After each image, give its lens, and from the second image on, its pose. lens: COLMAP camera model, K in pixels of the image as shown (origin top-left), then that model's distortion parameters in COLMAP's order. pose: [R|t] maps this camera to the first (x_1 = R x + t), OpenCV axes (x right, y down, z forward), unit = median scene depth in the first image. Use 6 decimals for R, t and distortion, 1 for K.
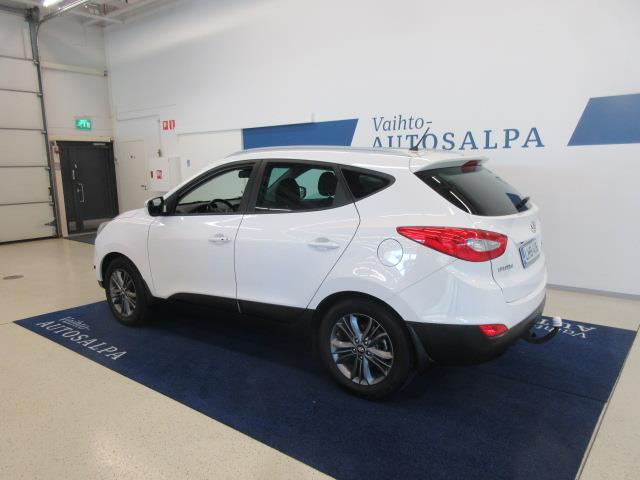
lens RADIAL K [[476.0, 0, 322.8], [0, 476.0, 239.4], [0, 0, 1]] dist [0.011430, -0.002859]
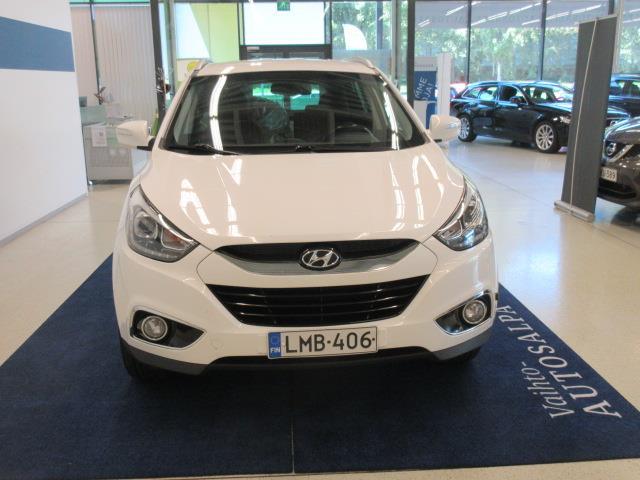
lens RADIAL K [[643.4, 0, 321.3], [0, 643.4, 238.2], [0, 0, 1]] dist [-0.005064, 0.000000]
pose [[-0.662434, -0.144602, 0.735032, -0.683778], [0.147567, 0.936779, 0.317283, -0.178491], [-0.734442, 0.318646, -0.599216, 1.245549]]
